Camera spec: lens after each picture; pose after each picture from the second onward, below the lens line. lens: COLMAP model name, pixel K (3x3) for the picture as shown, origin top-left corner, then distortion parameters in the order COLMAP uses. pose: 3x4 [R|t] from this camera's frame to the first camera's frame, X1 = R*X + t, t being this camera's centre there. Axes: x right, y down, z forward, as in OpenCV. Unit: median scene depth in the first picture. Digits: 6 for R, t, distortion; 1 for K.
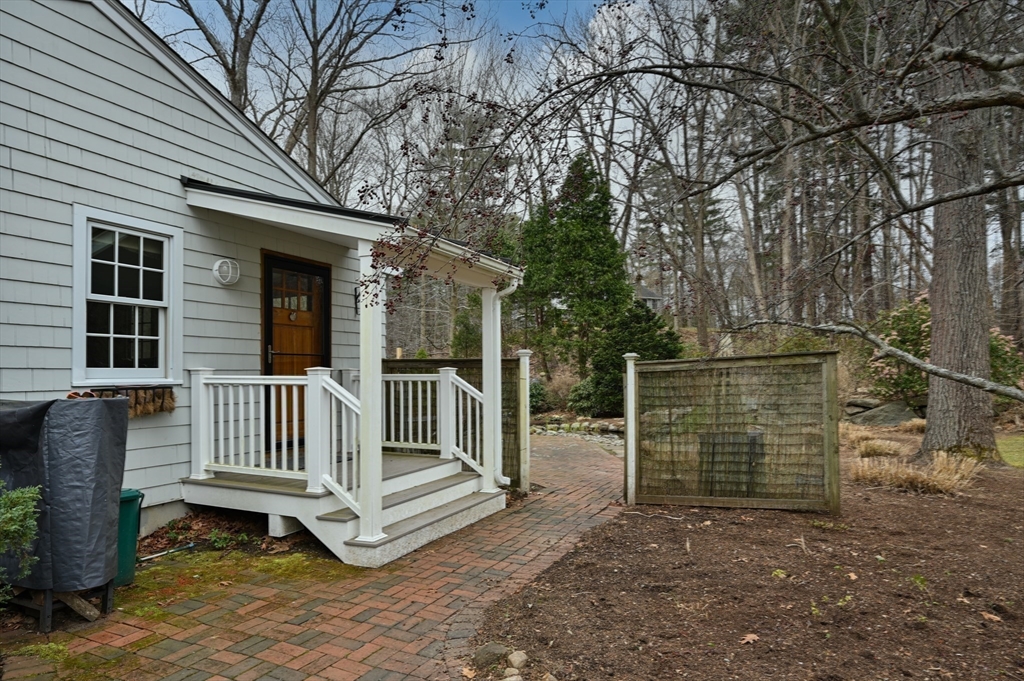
lens RADIAL K [[578.9, 0, 517.4], [0, 578.9, 376.5], [0, 0, 1]] dist [-0.002831, -0.000419]
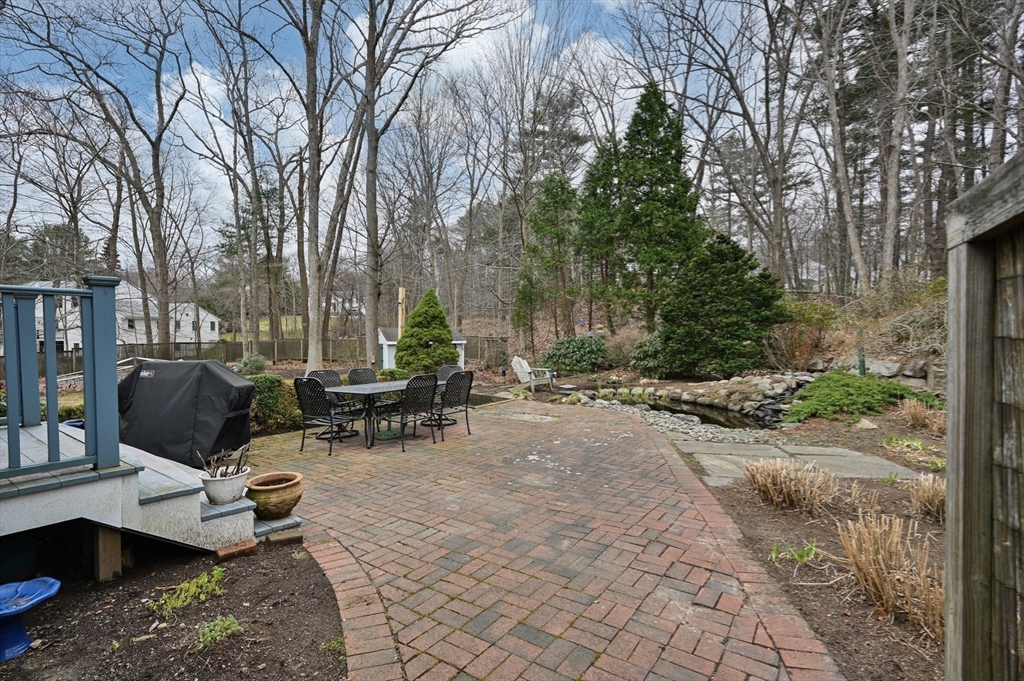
lens RADIAL K [[469.8, 0, 512.0], [0, 469.8, 340.5], [0, 0, 1]] dist [0.018105, 0.000101]
pose [[0.983744, 0.010407, -0.179275, 0.038763], [-0.007834, 0.999856, 0.015054, 0.005962], [0.179406, -0.013404, 0.983684, 0.280165]]
